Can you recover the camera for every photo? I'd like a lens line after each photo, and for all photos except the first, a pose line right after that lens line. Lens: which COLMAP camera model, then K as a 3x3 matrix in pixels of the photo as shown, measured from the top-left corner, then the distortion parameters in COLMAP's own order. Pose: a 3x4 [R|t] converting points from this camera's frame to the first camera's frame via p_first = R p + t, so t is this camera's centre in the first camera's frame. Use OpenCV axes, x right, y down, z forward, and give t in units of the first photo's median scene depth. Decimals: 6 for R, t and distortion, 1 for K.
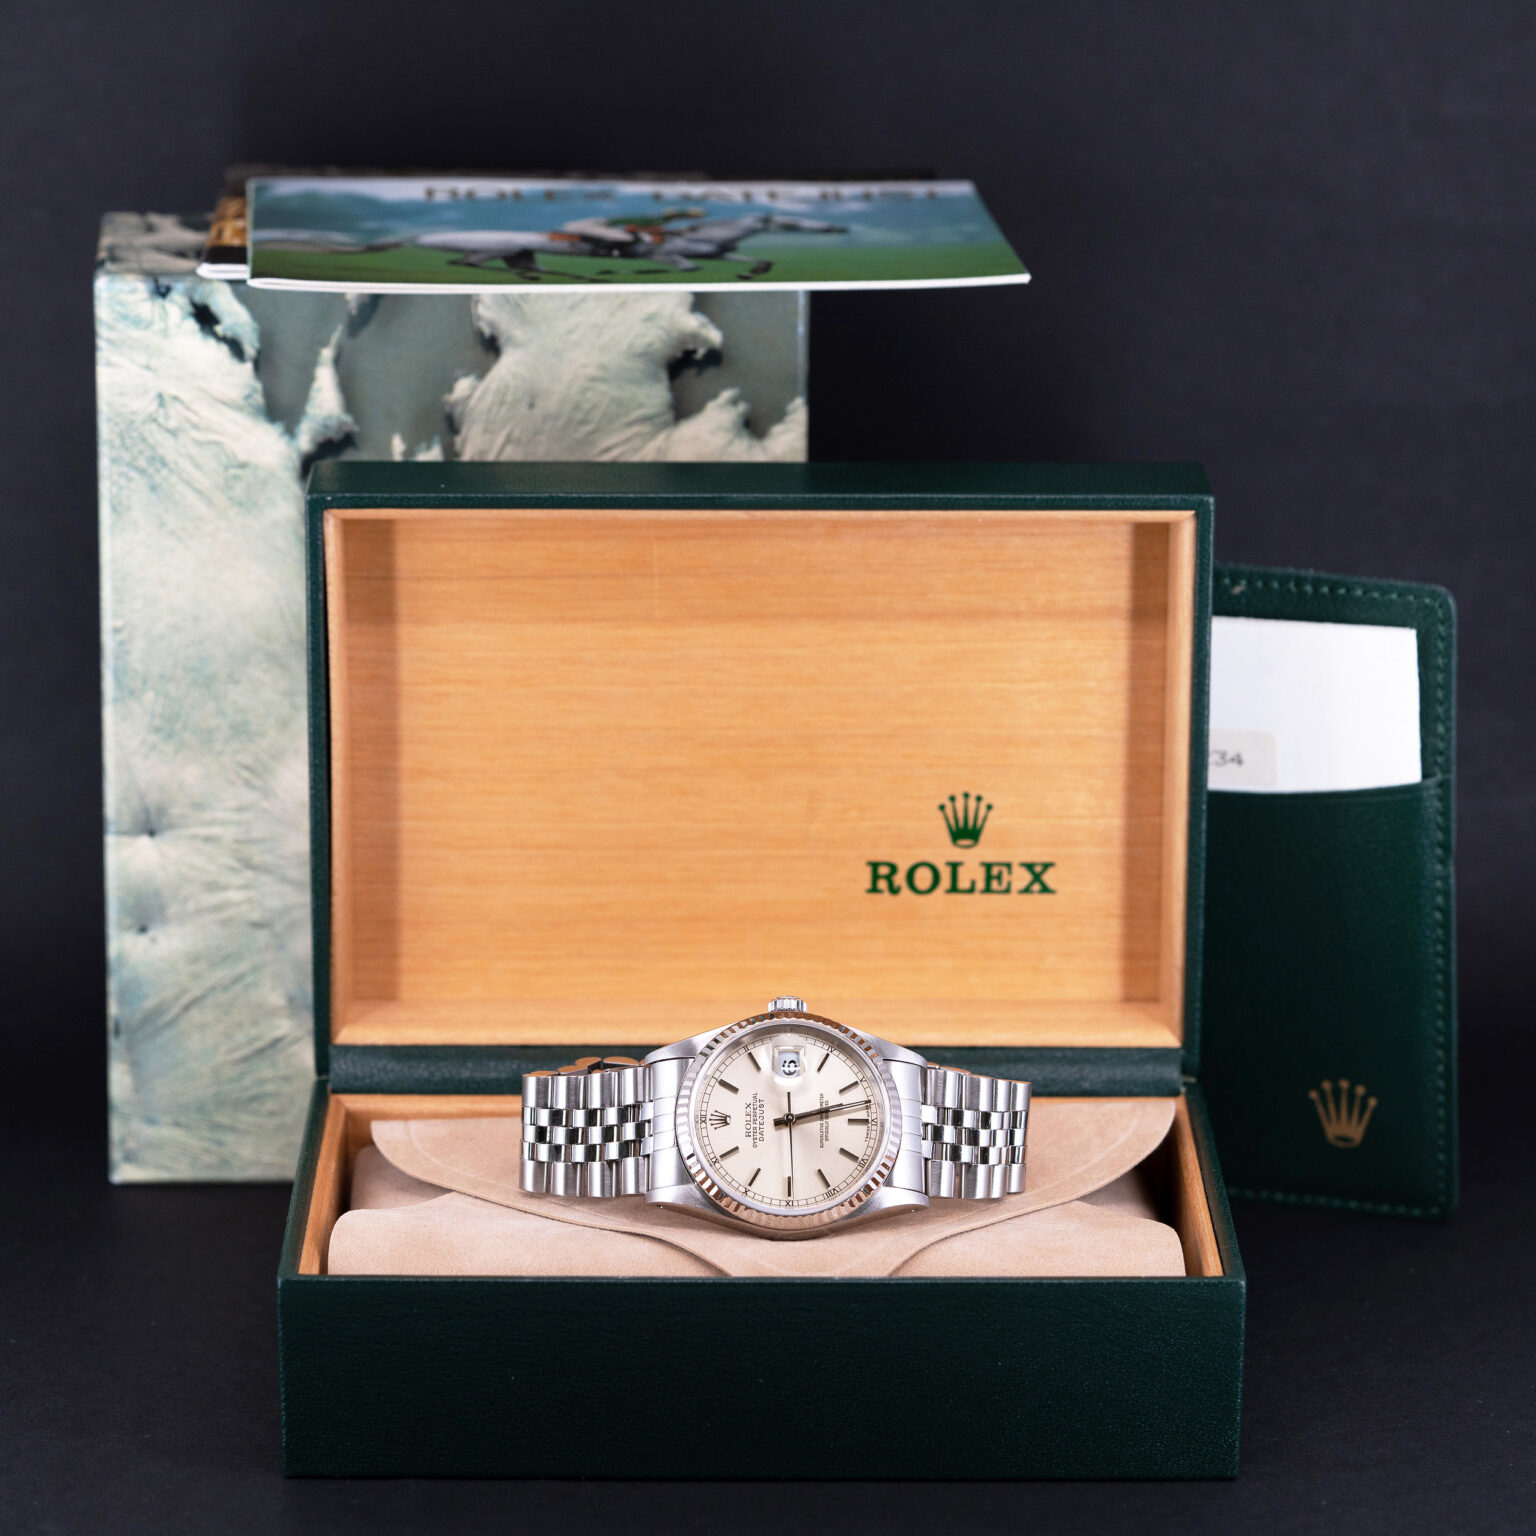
lens RADIAL K [[6894.9, 0, 768.0], [0, 6894.9, 768.0], [0, 0, 1]] dist [0.071396, -11.345243]
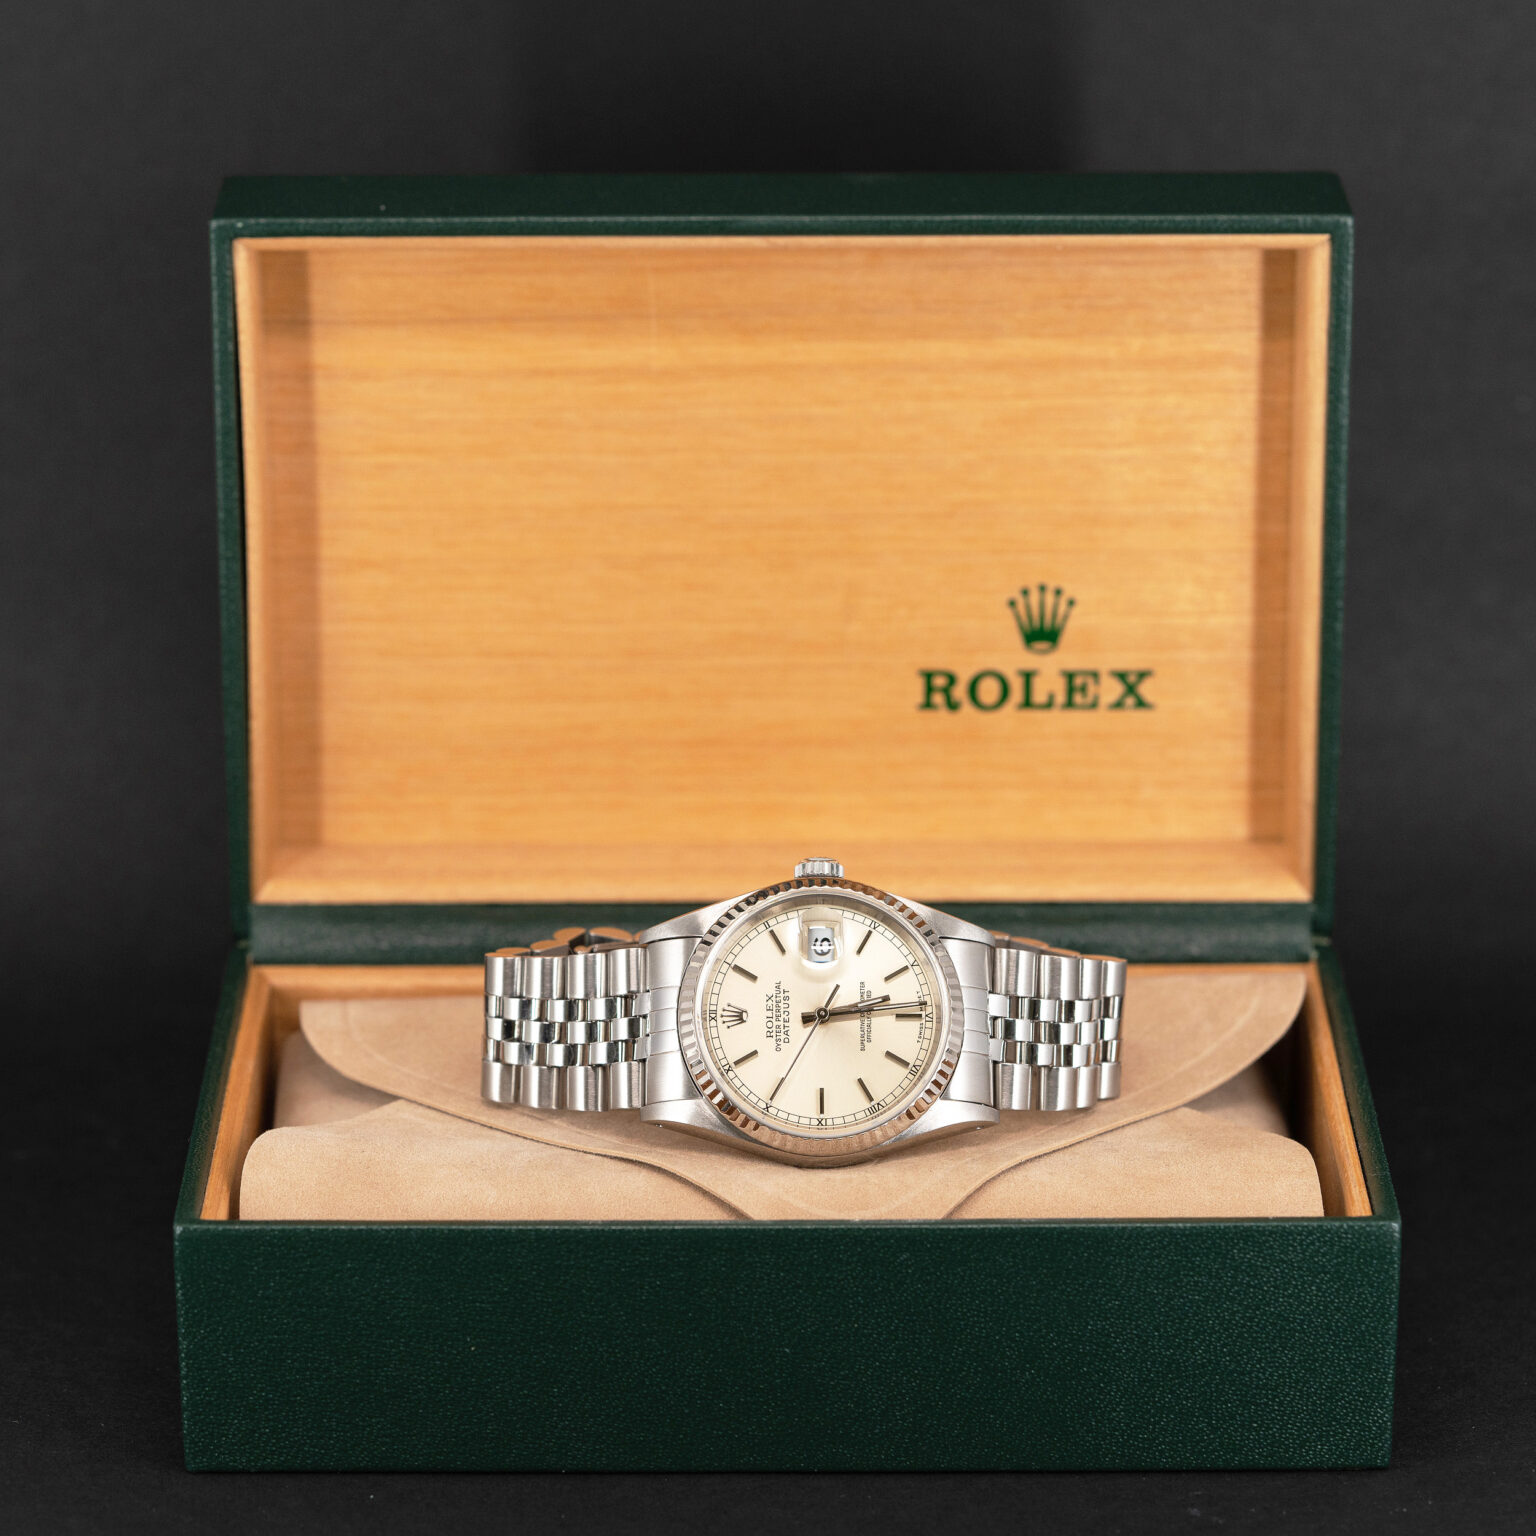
lens RADIAL K [[6894.9, 0, 768.0], [0, 6894.9, 768.0], [0, 0, 1]] dist [0.071396, -11.345243]
pose [[0.999952, -0.005192, -0.008342, 0.003549], [0.005684, 0.998177, 0.060078, -0.023990], [0.008015, -0.060123, 0.998159, 0.203857]]
